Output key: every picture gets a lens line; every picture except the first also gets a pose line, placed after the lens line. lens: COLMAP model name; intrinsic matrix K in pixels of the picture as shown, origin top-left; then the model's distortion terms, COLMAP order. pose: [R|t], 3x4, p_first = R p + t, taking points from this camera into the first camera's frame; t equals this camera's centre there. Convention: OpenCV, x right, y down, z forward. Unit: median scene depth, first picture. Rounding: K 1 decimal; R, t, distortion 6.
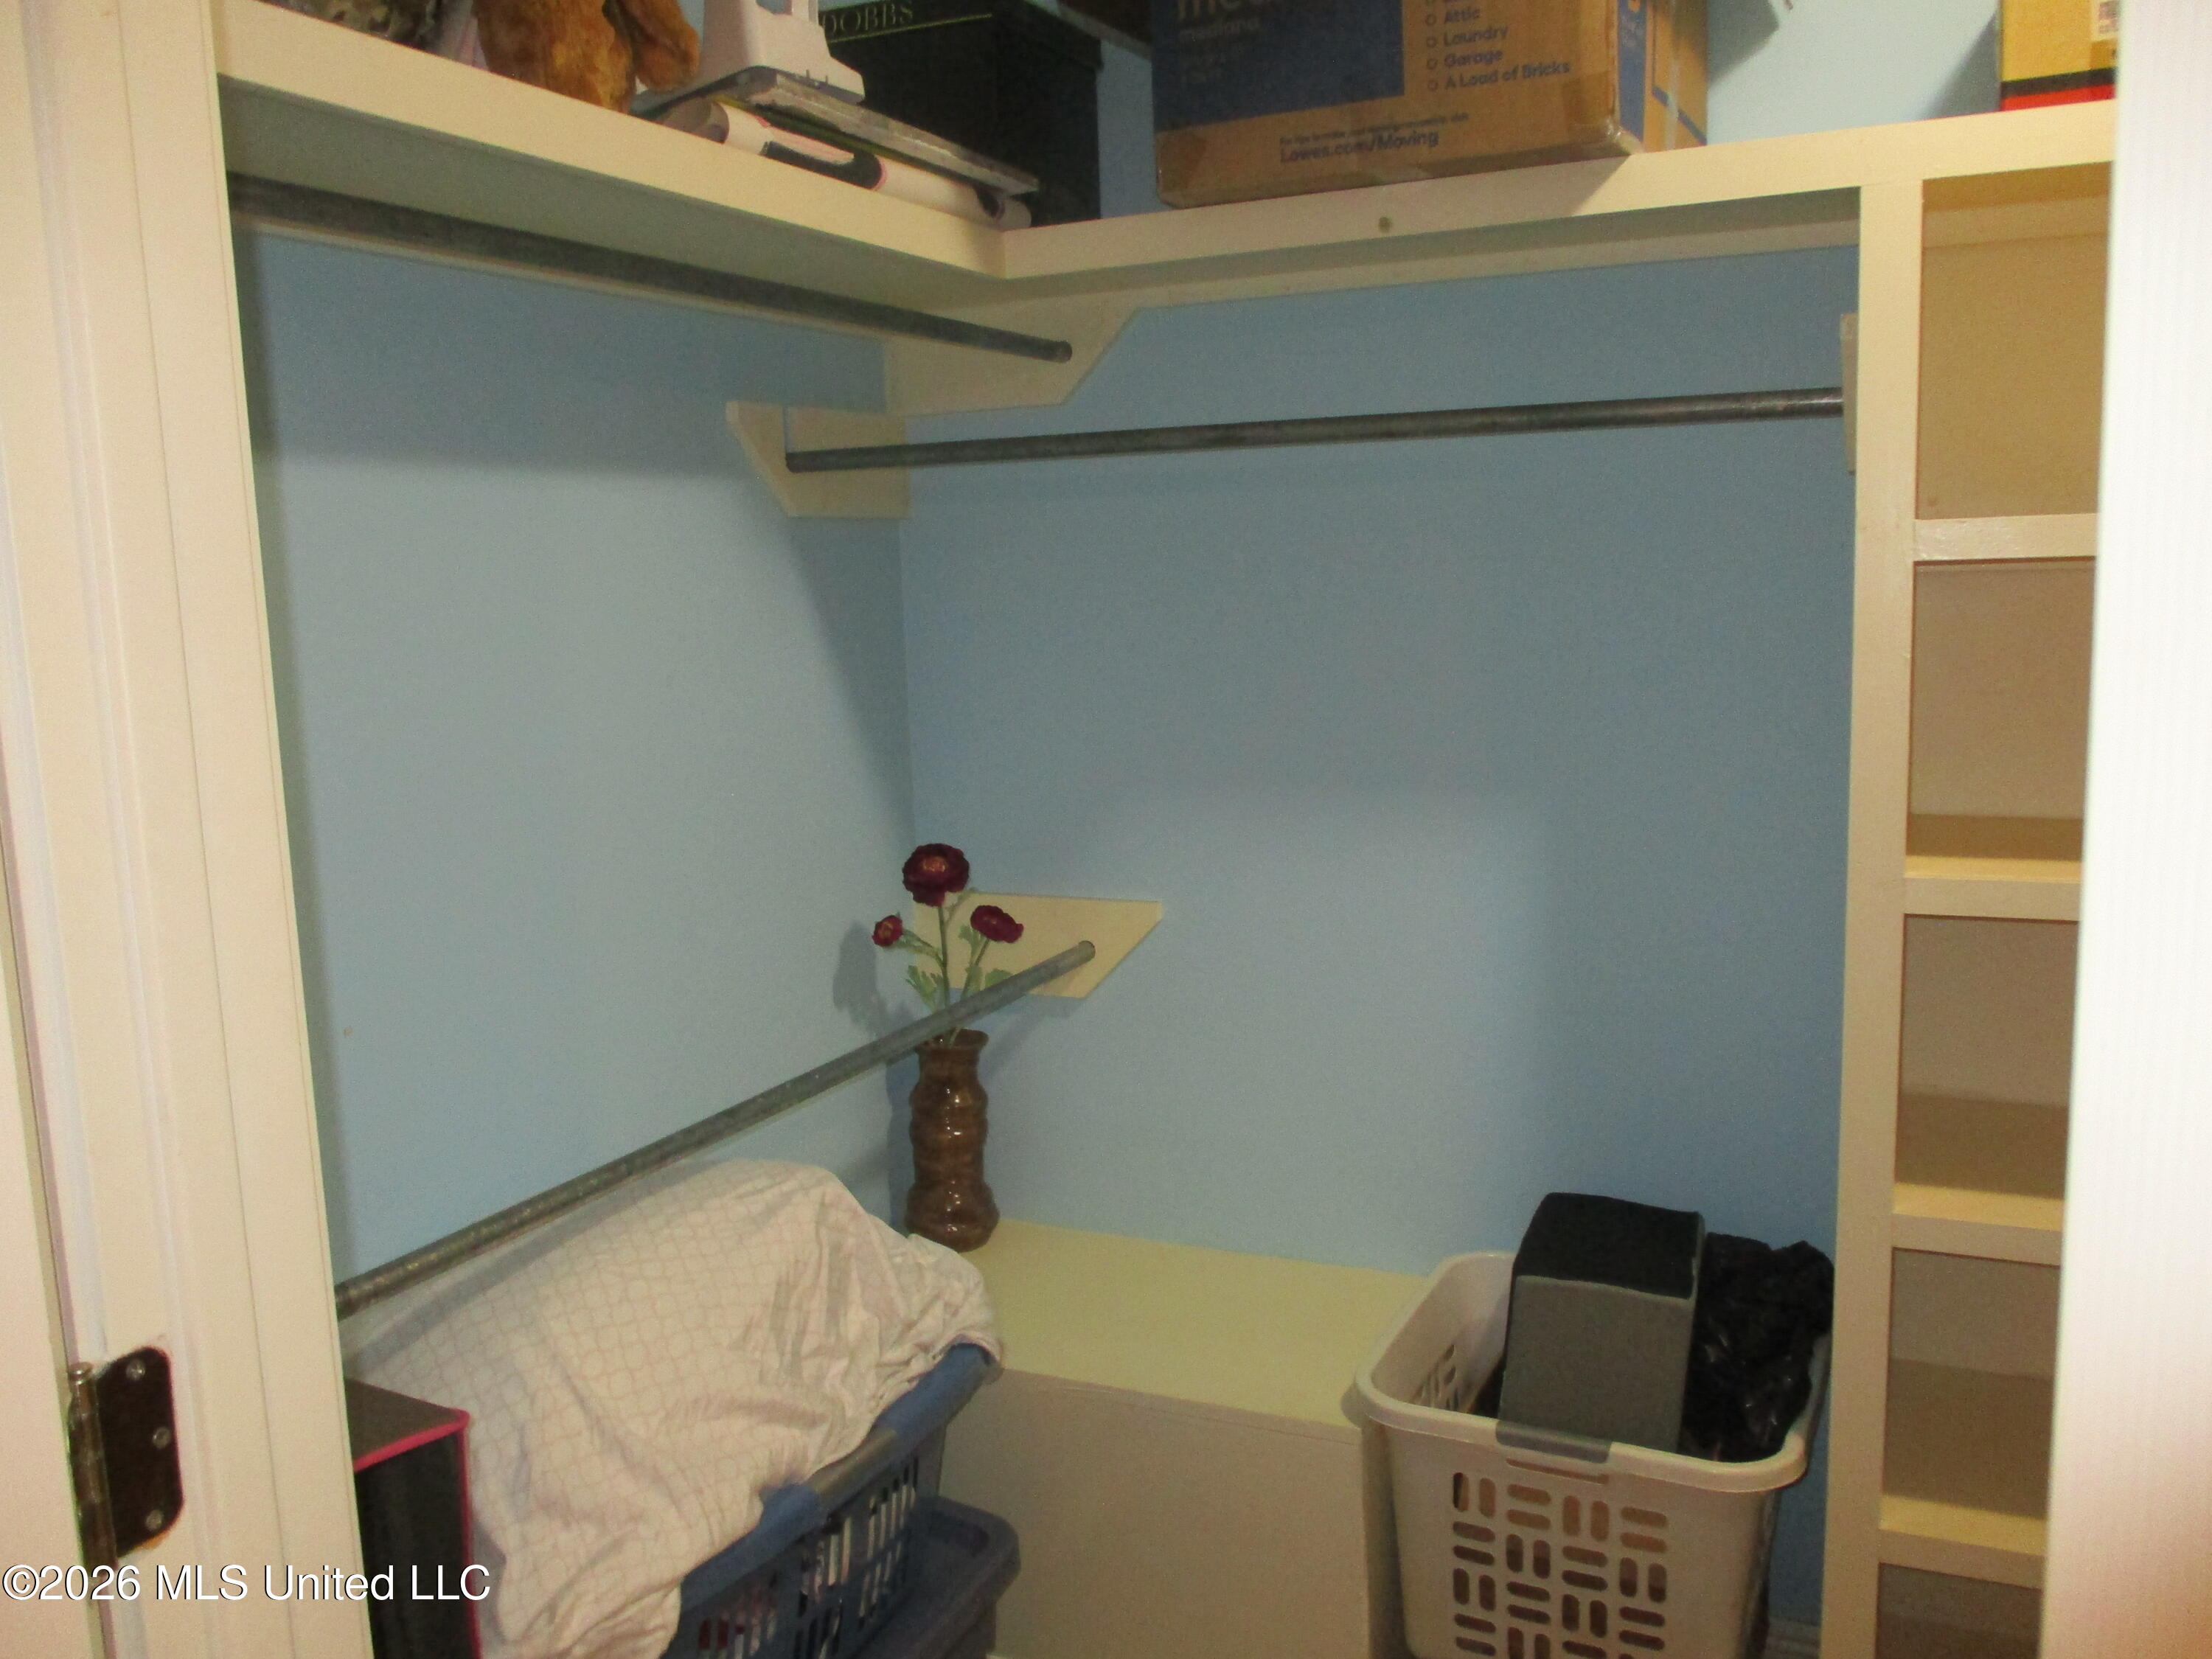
lens RADIAL K [[1850.6, 0, 1100.7], [0, 1850.6, 831.0], [0, 0, 1]] dist [-0.004283, 0.011916]
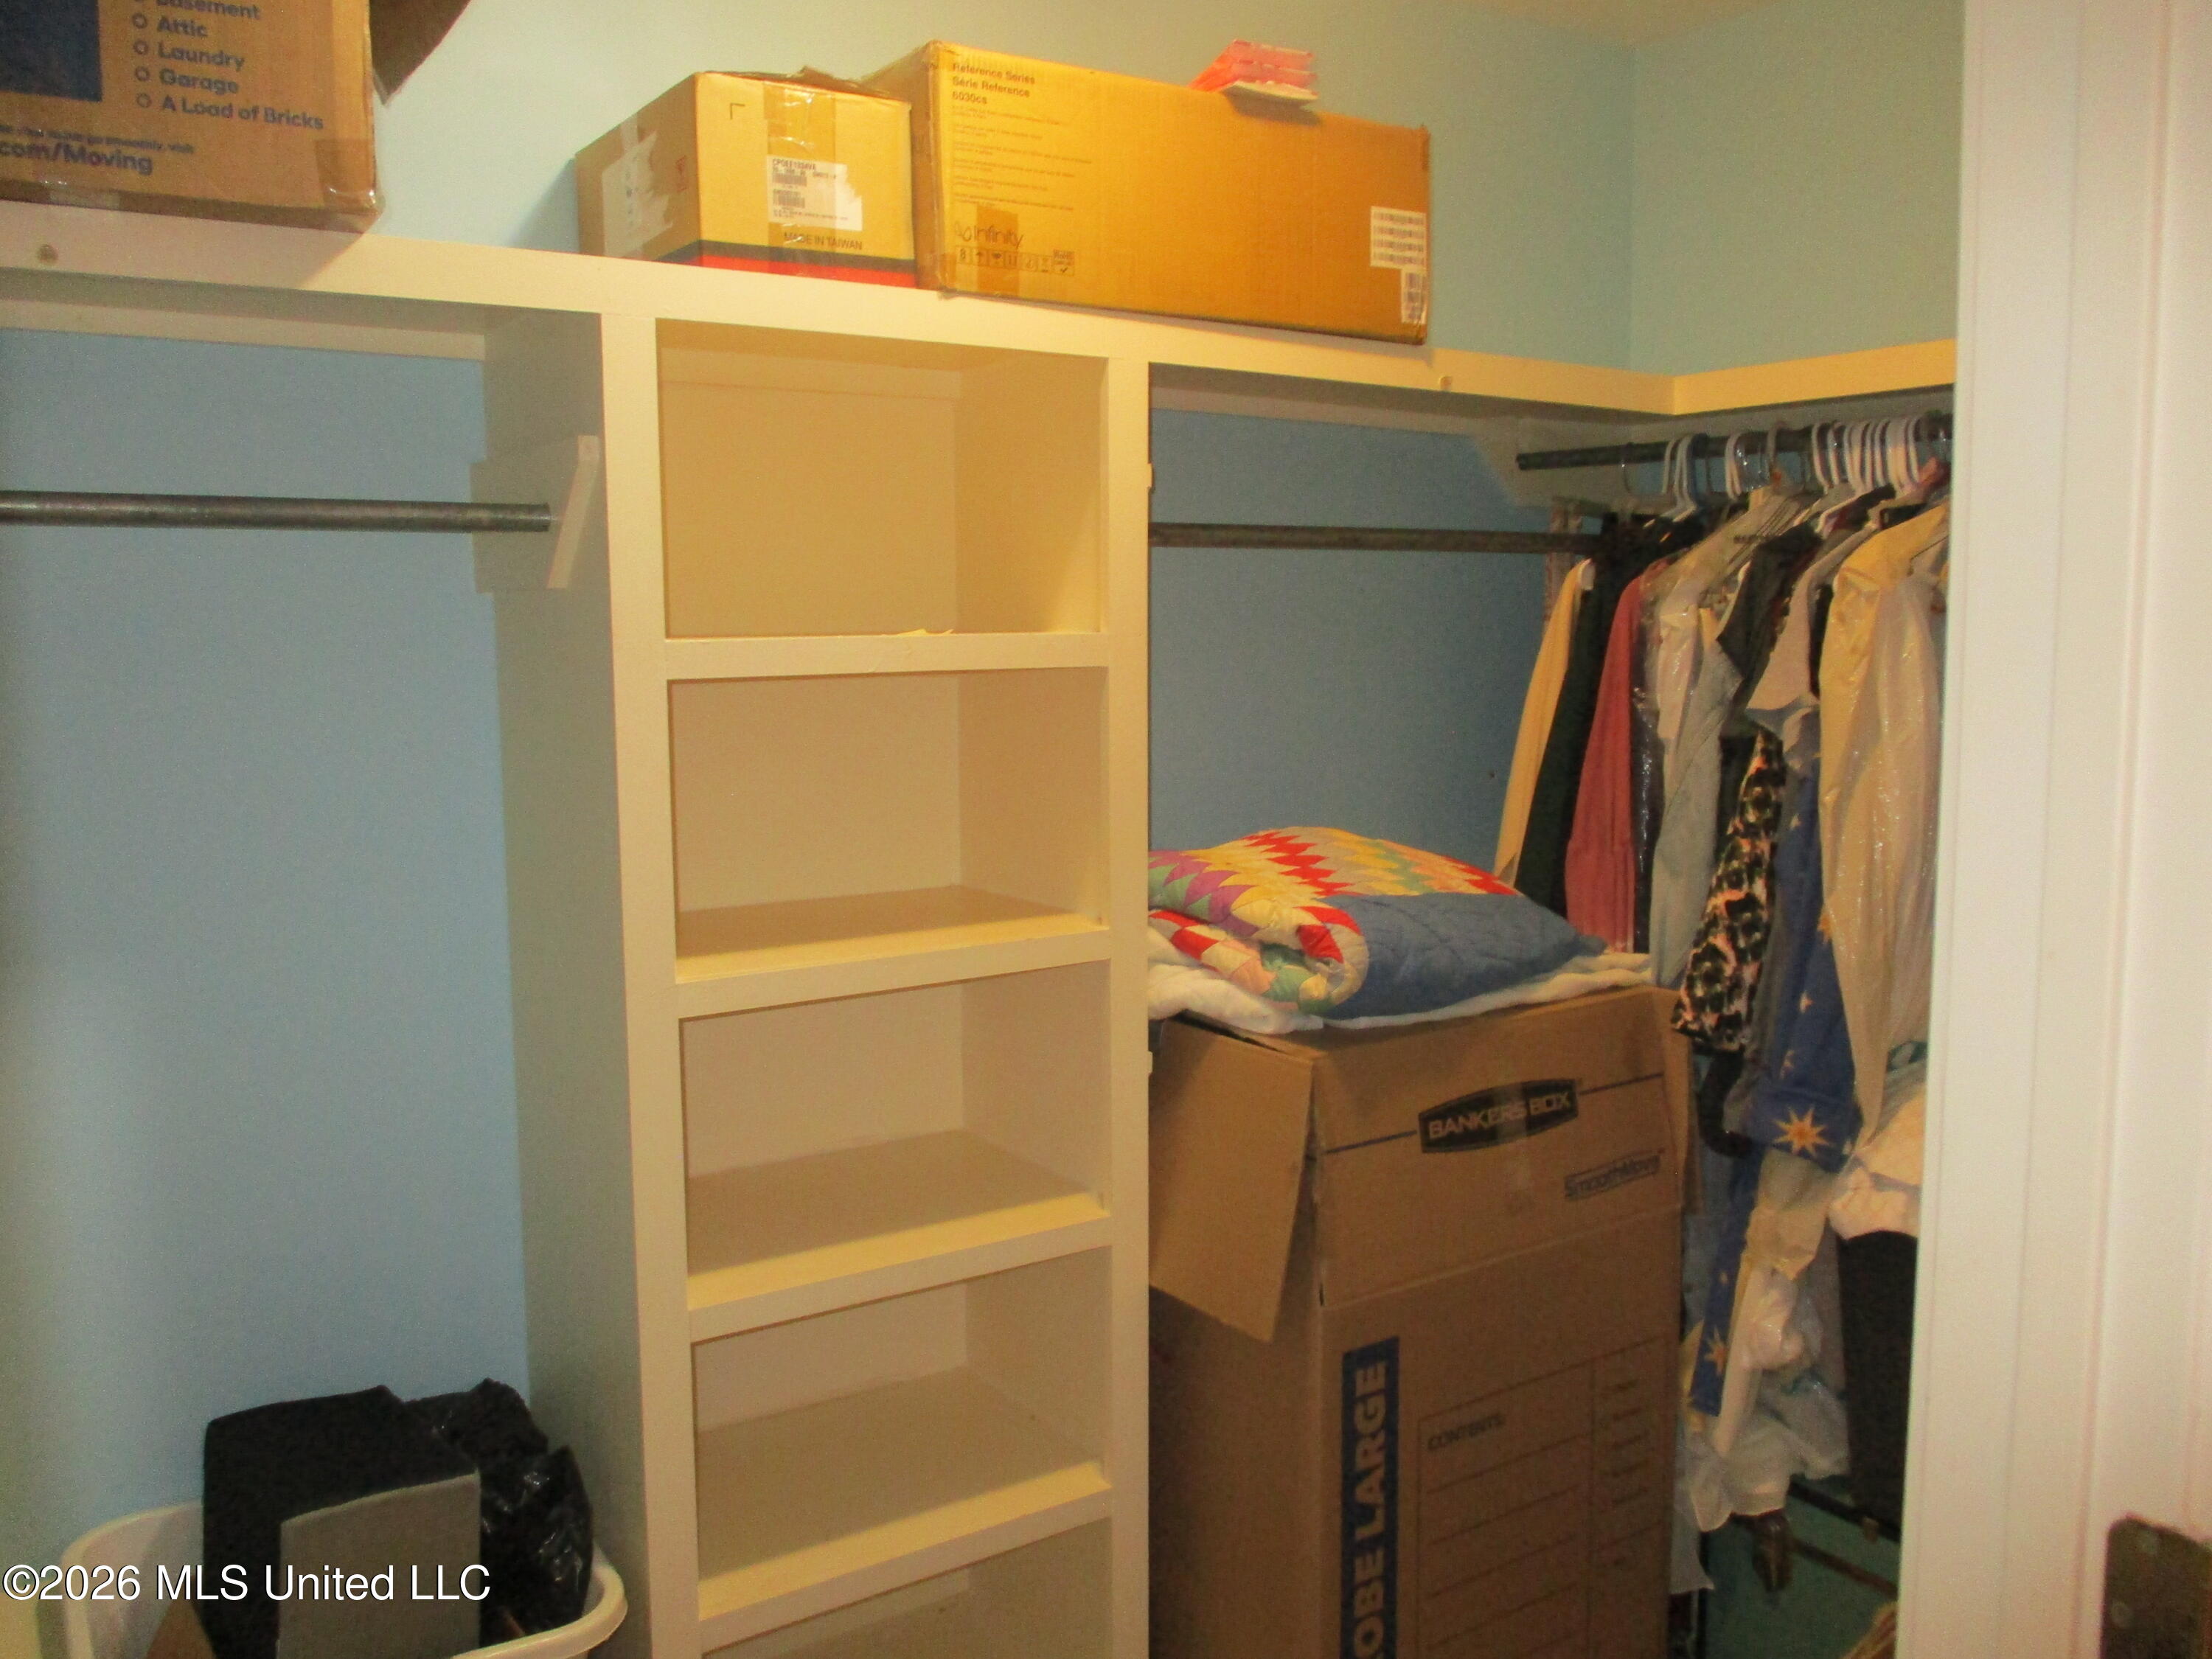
lens RADIAL K [[1850.6, 0, 1099.5], [0, 1850.6, 831.6], [0, 0, 1]] dist [-0.004283, 0.011916]
pose [[0.536518, -0.072254, 0.840790, -0.302982], [0.118114, 0.992950, 0.009960, -0.041437], [-0.835582, 0.093965, 0.541270, 0.236300]]
